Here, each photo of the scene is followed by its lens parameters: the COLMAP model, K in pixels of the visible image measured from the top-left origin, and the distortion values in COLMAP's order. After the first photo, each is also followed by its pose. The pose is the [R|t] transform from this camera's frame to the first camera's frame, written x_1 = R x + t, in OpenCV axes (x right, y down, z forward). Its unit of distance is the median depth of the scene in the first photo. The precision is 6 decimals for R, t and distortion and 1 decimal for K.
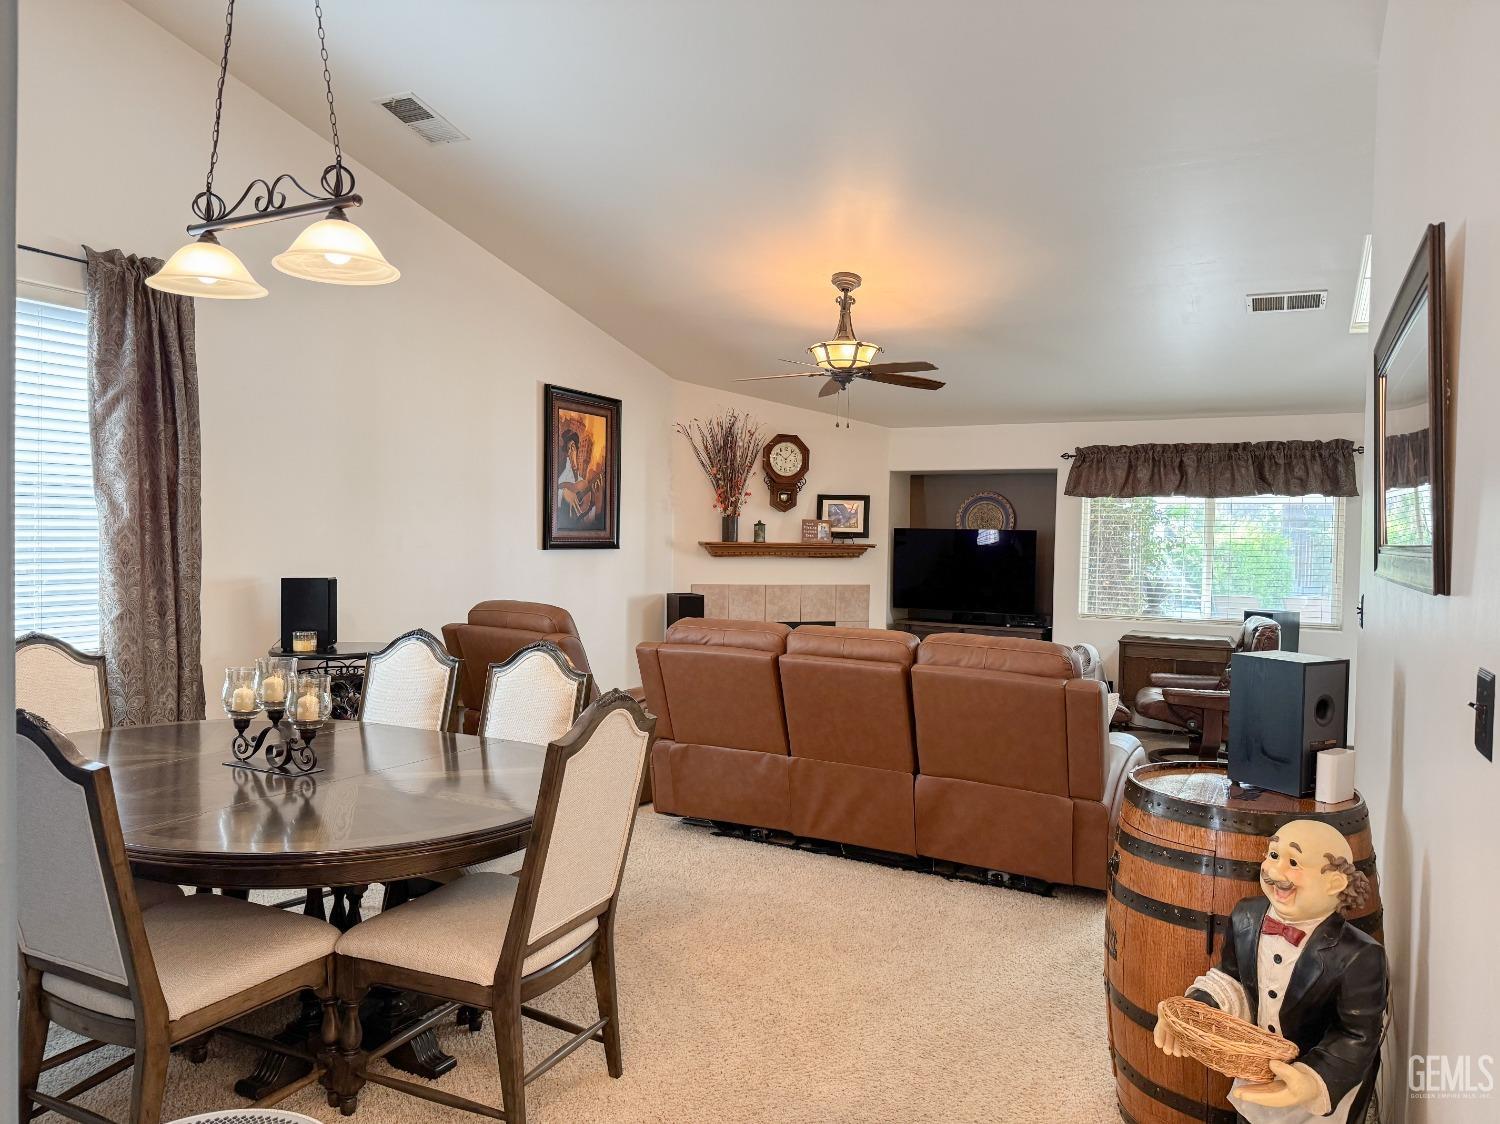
lens RADIAL K [[1030.1, 0, 750.0], [0, 1030.1, 562.0], [0, 0, 1]] dist [0.111810, -0.169982]
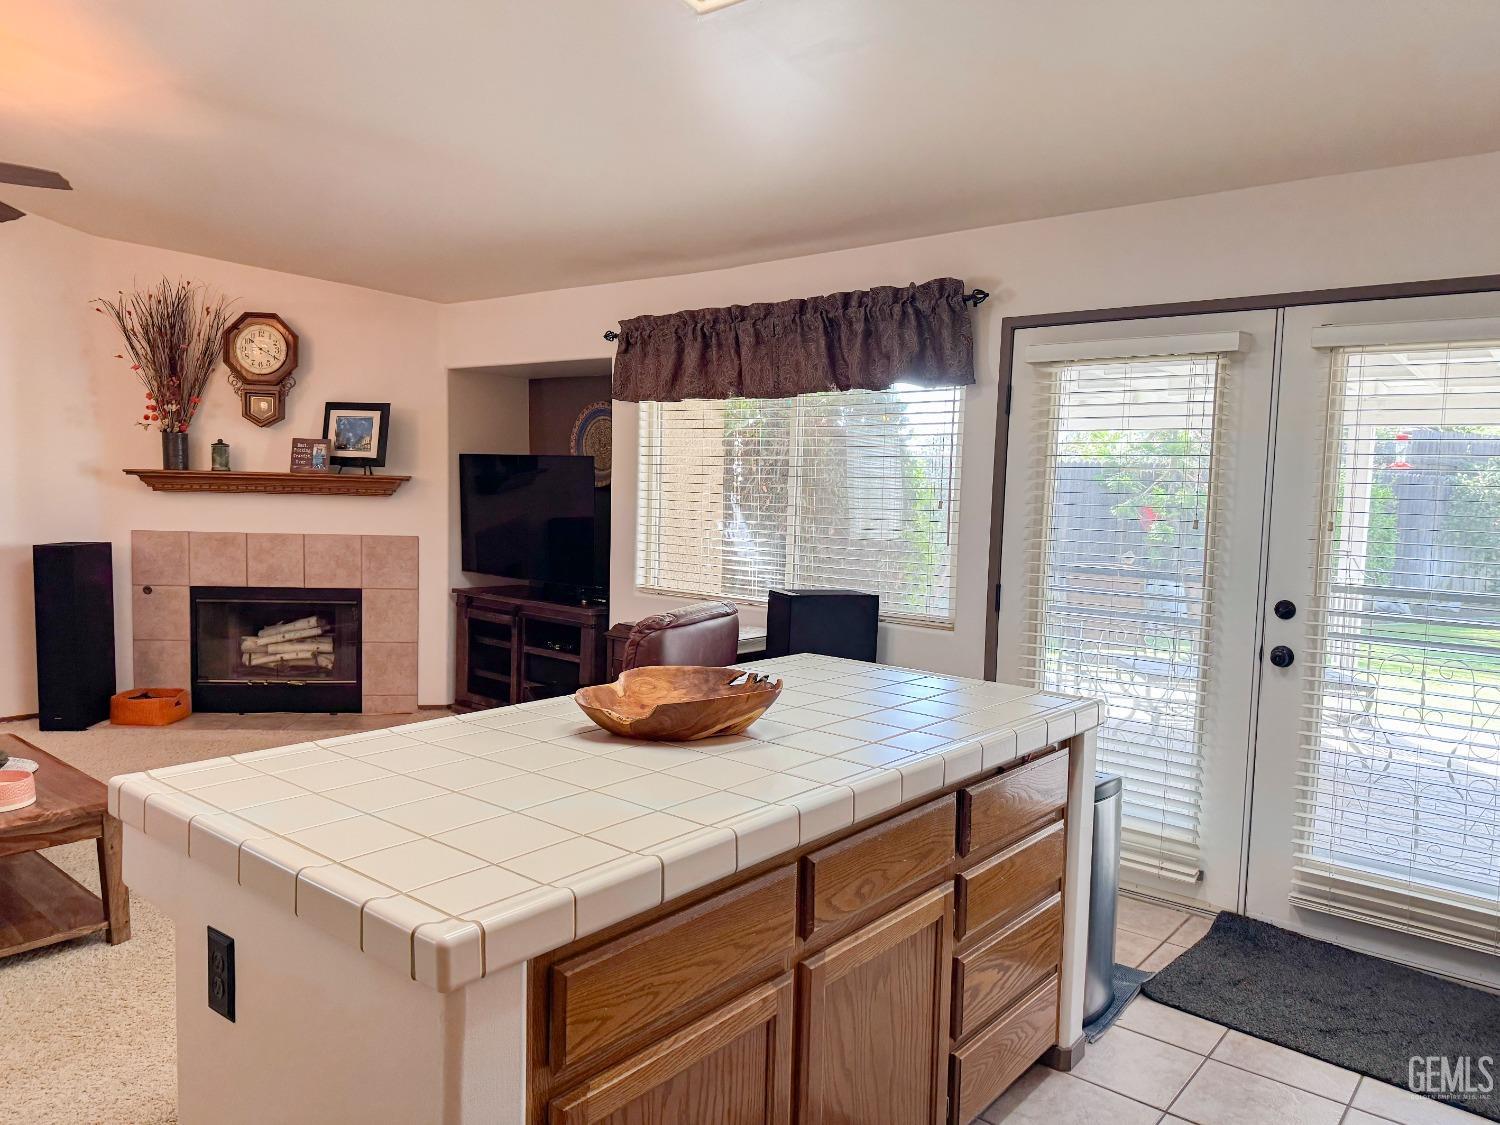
lens RADIAL K [[1039.9, 0, 750.0], [0, 1039.9, 562.5], [0, 0, 1]] dist [0.100499, -0.185232]
pose [[0.974736, 0.026809, -0.221746, 0.605800], [-0.016170, 0.998636, 0.049655, 0.001624], [0.222774, -0.044815, 0.973839, 0.464396]]
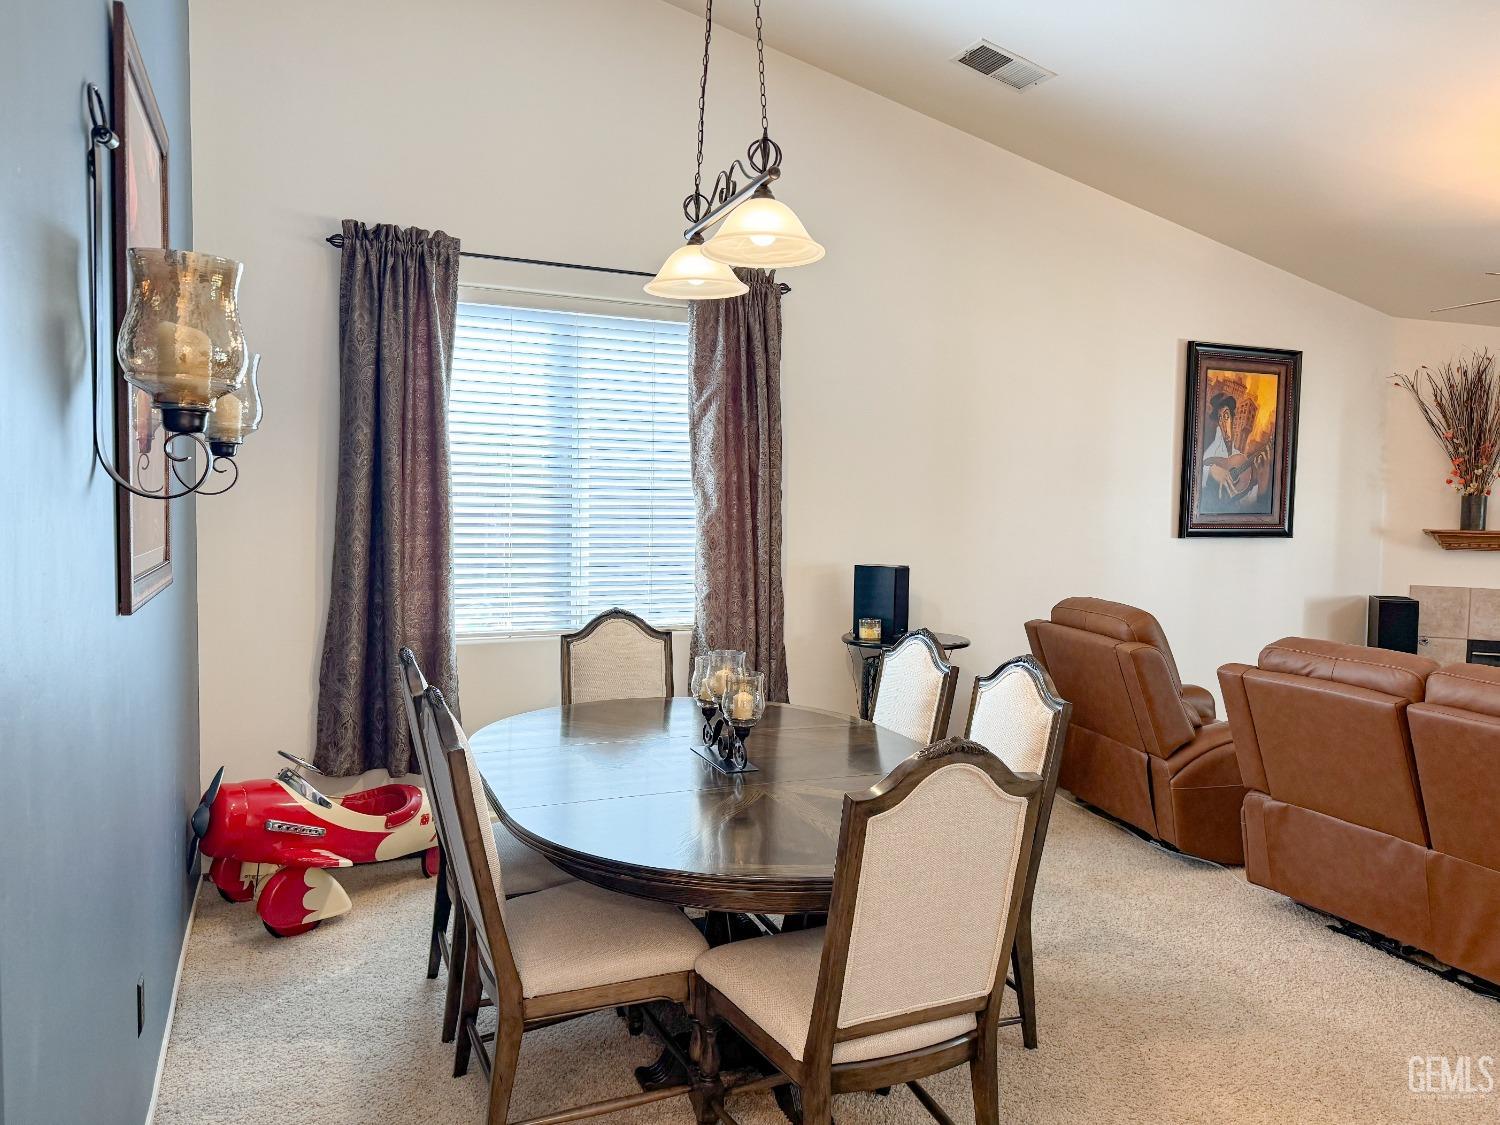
lens RADIAL K [[1048.9, 0, 729.9], [0, 1048.9, 566.3], [0, 0, 1]] dist [0.086587, -0.109475]
pose [[0.763783, 0.034337, -0.644559, 0.078263], [-0.018647, 0.999341, 0.031140, -0.008540], [0.645203, -0.011765, 0.763920, 0.091323]]
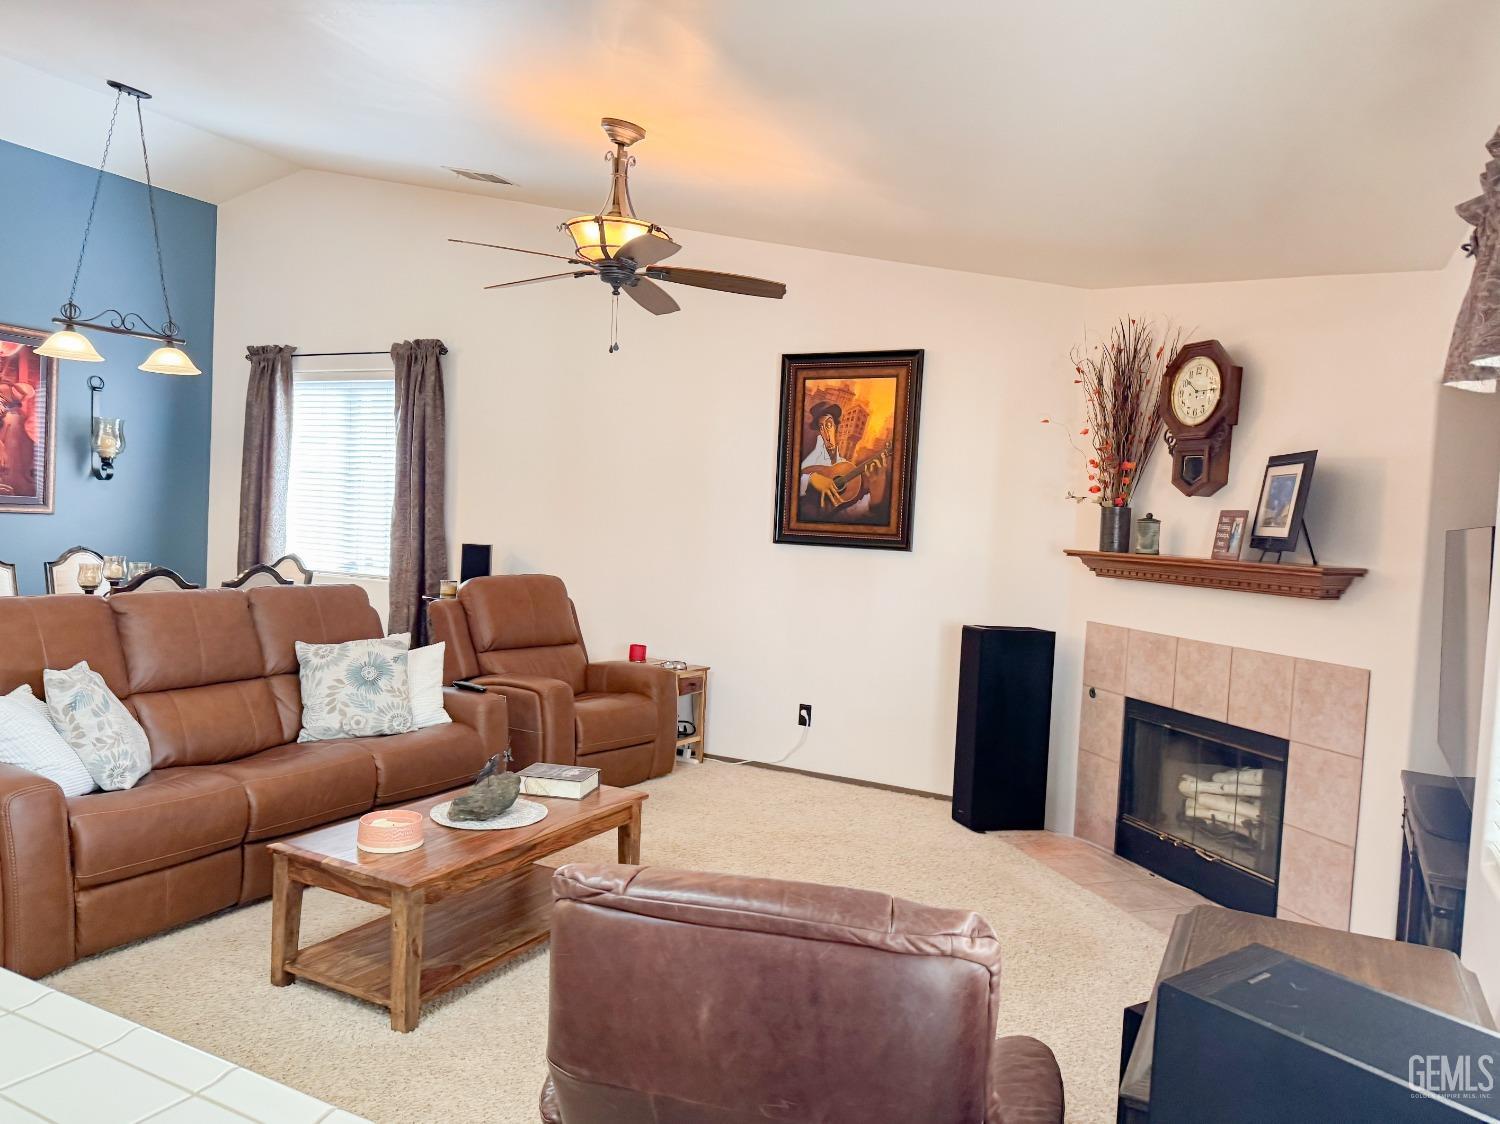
lens RADIAL K [[1030.1, 0, 750.0], [0, 1030.1, 562.0], [0, 0, 1]] dist [0.111810, -0.169982]
pose [[-0.003202, 0.024033, -0.999706, 0.656060], [-0.074679, 0.996914, 0.024205, -0.015066], [0.997202, 0.074735, -0.001398, 0.943477]]
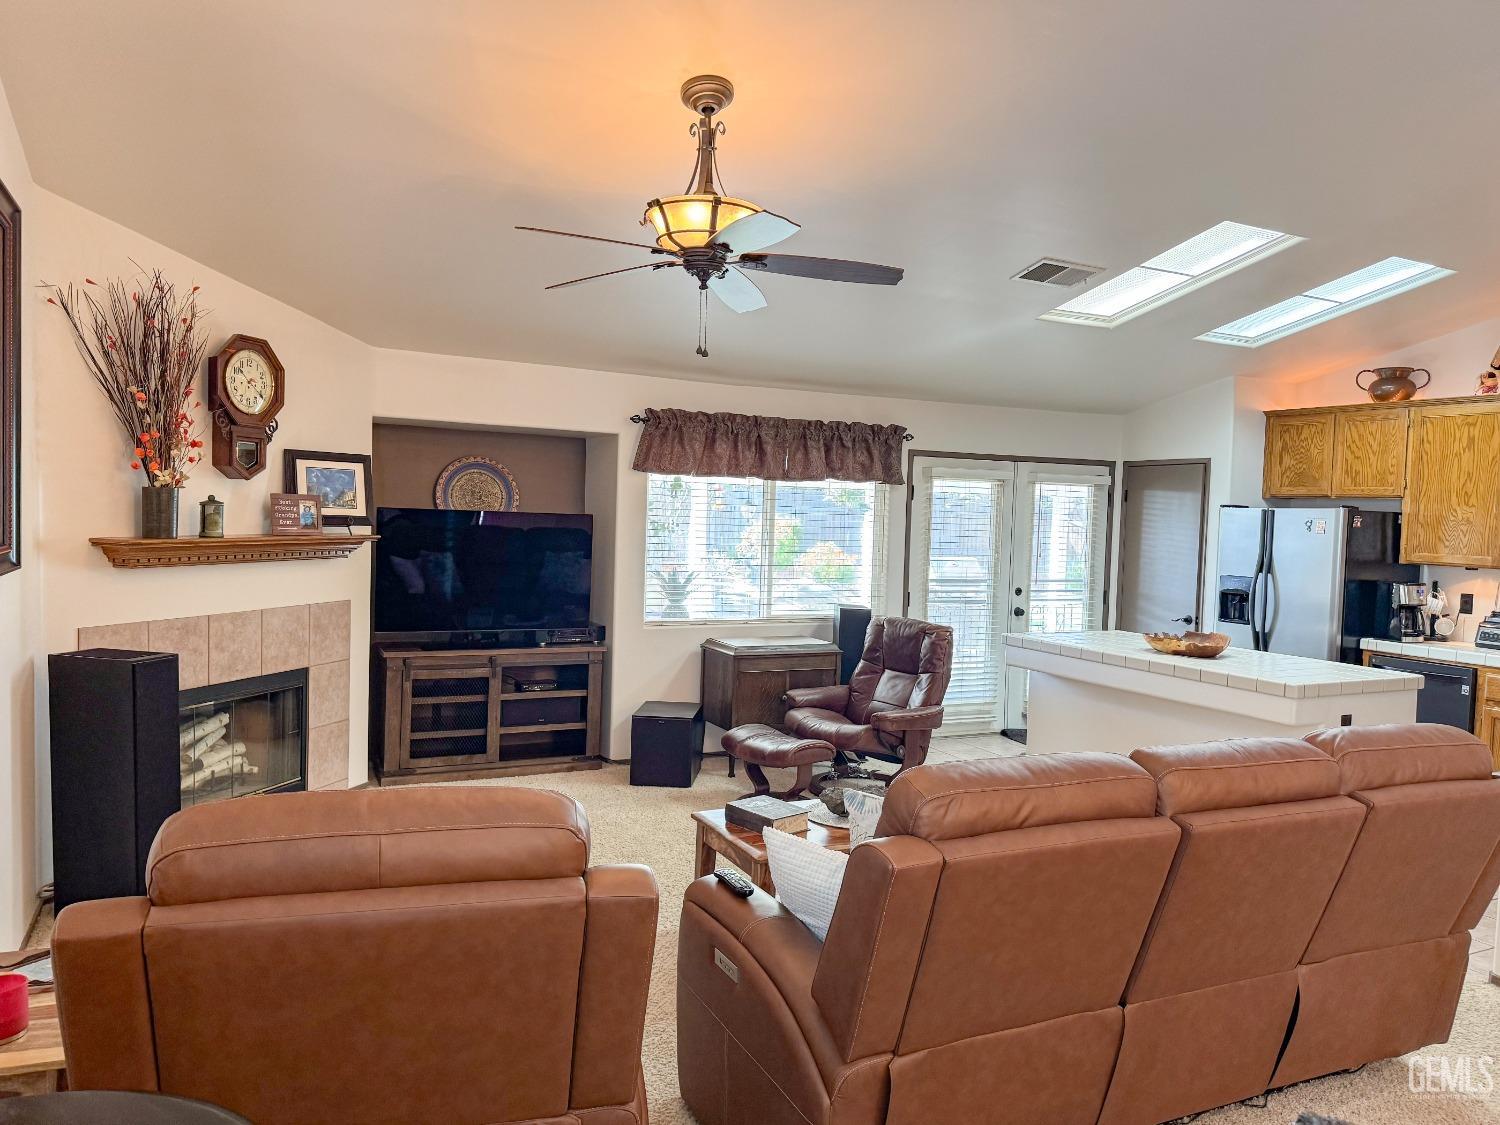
lens RADIAL K [[1098.6, 0, 738.2], [0, 1098.6, 565.7], [0, 0, 1]] dist [0.088694, -0.142041]
pose [[0.592655, -0.037256, 0.804595, -0.343498], [-0.001814, 0.998865, 0.047587, -0.037765], [-0.805455, -0.029662, 0.591915, 0.531701]]
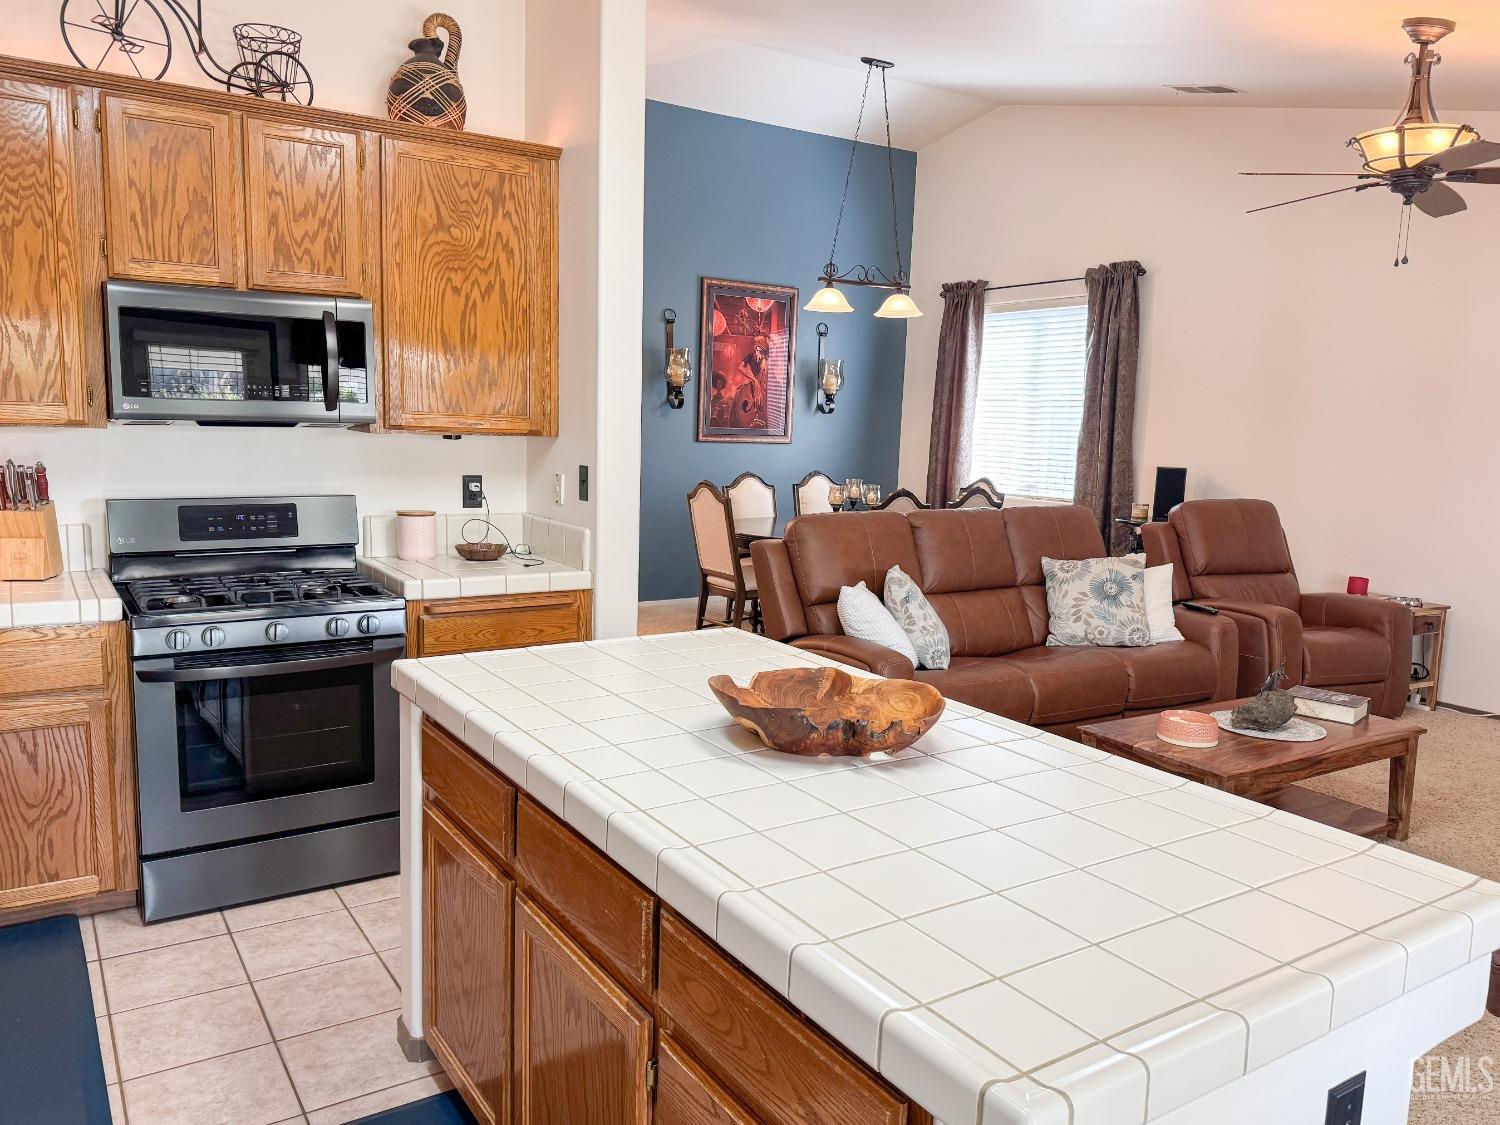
lens RADIAL K [[1098.6, 0, 738.2], [0, 1098.6, 565.7], [0, 0, 1]] dist [0.088694, -0.142041]
pose [[-0.506714, 0.085069, -0.857907, 0.769776], [-0.059008, 0.989364, 0.132957, -0.012344], [0.860092, 0.117995, -0.496305, 0.867128]]
